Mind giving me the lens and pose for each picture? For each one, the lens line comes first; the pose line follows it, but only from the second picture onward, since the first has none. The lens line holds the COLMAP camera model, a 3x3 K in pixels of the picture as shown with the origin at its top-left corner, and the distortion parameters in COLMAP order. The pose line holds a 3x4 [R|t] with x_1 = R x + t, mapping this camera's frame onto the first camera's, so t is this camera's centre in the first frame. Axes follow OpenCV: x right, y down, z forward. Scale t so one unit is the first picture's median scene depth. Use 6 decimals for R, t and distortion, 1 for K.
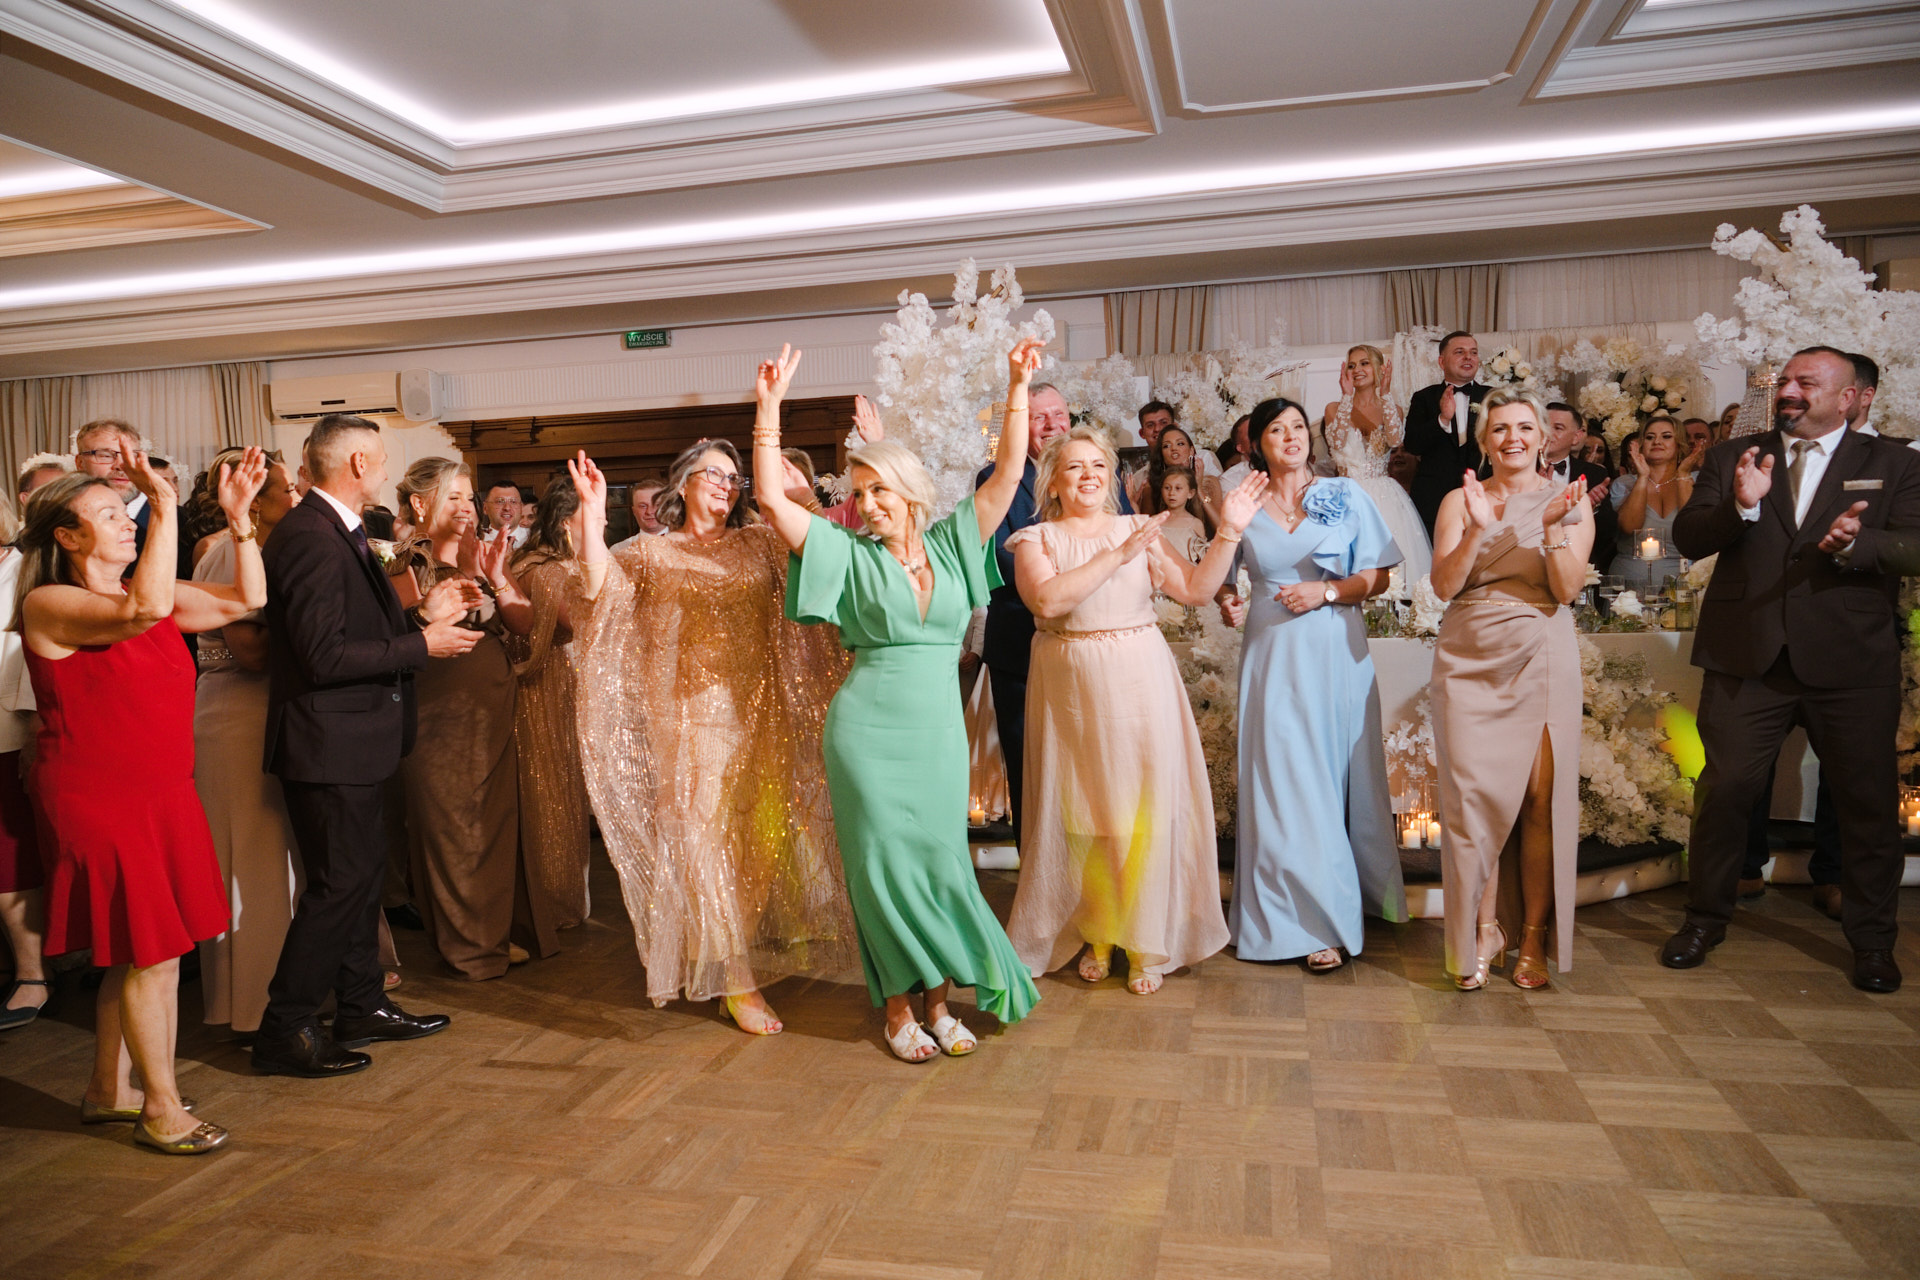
lens RADIAL K [[1303.3, 0, 948.2], [0, 1303.3, 645.2], [0, 0, 1]] dist [-0.013559, 0.008285]
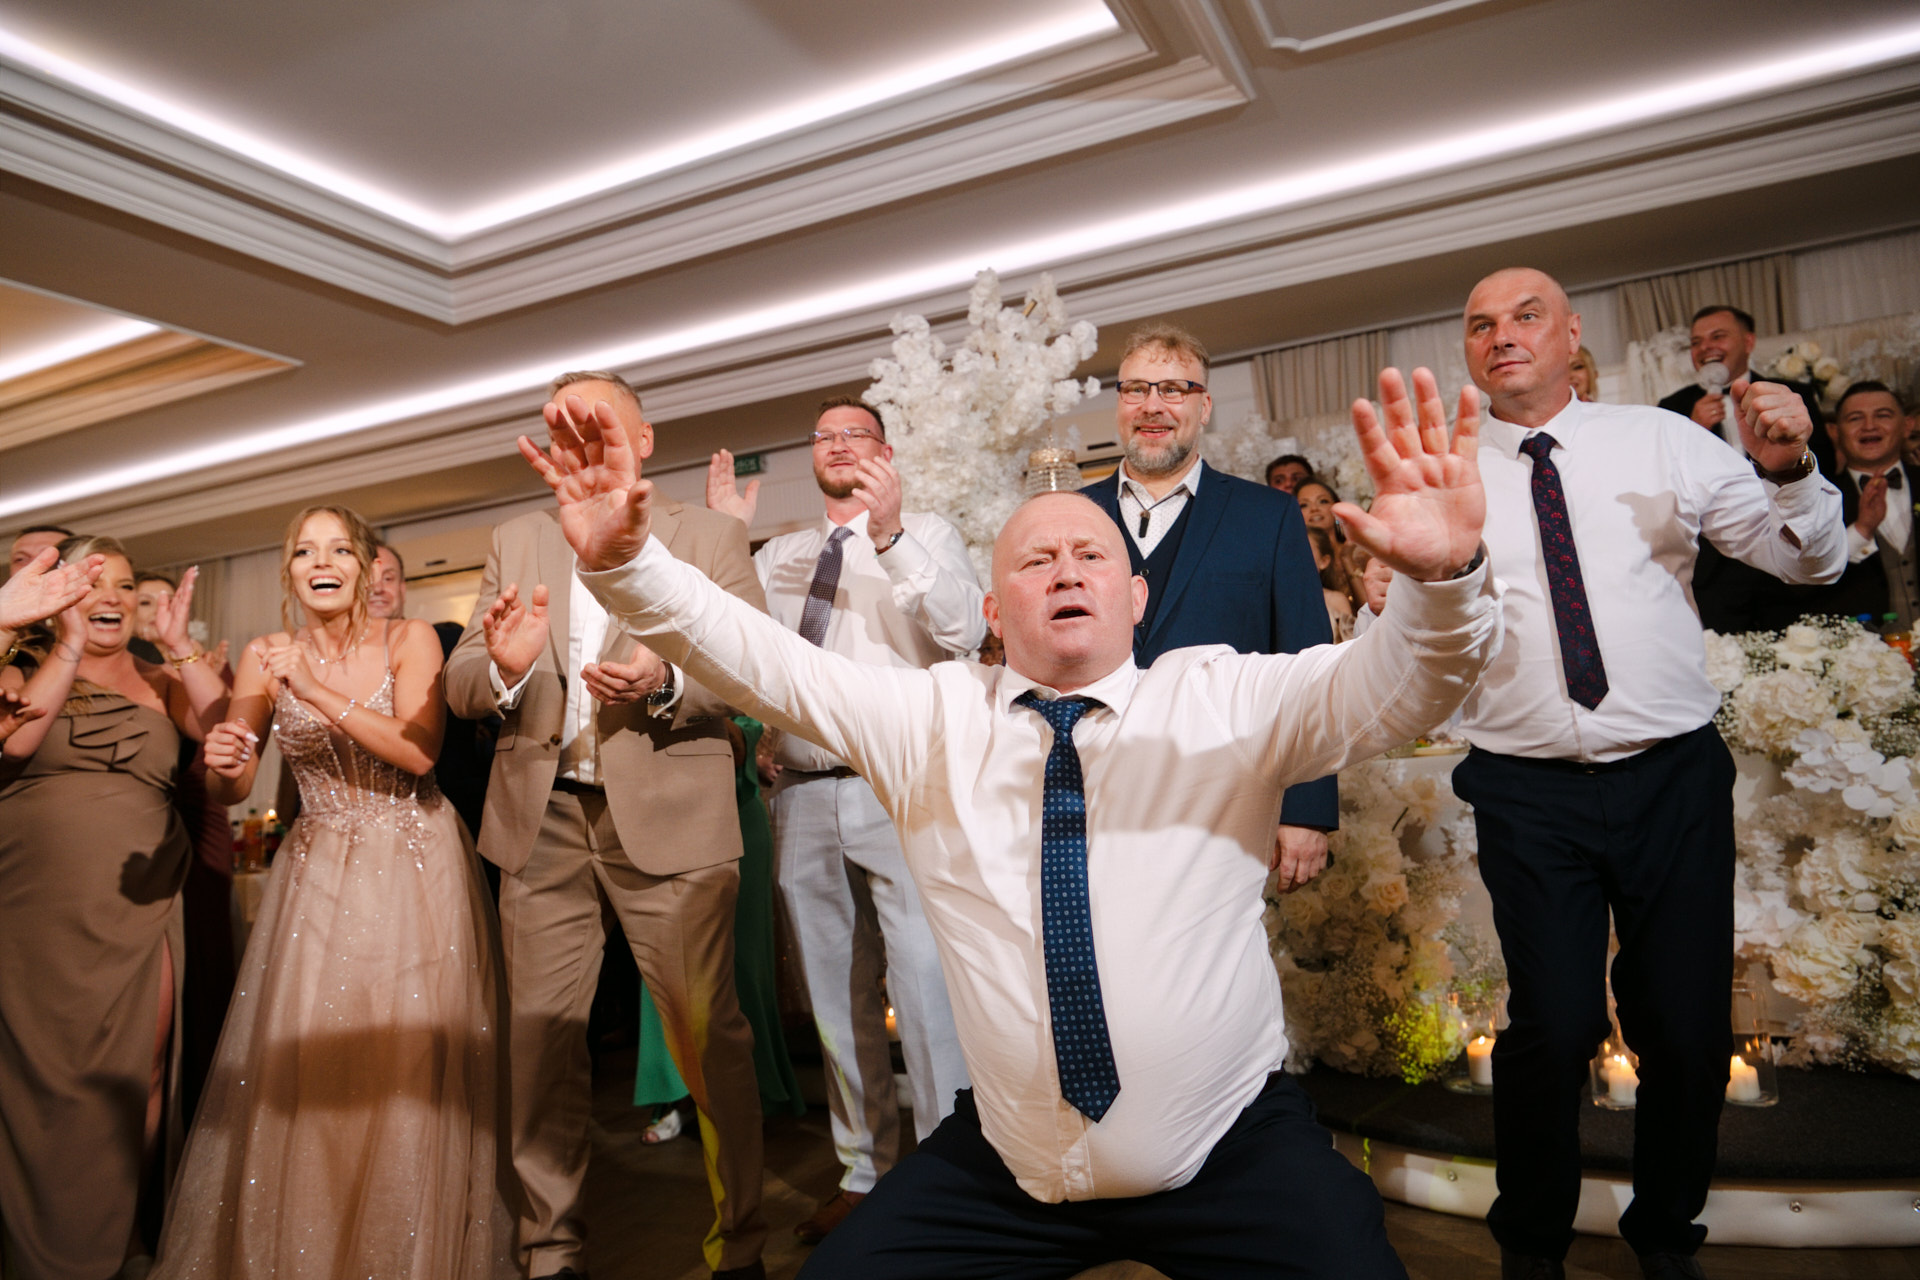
lens RADIAL K [[1303.3, 0, 955.0], [0, 1303.3, 646.2], [0, 0, 1]] dist [-0.013559, 0.008285]
pose [[0.978361, -0.056580, -0.199021, 0.114307], [0.029440, 0.990165, -0.136771, 0.017940], [0.204802, 0.127952, 0.970404, 0.248594]]
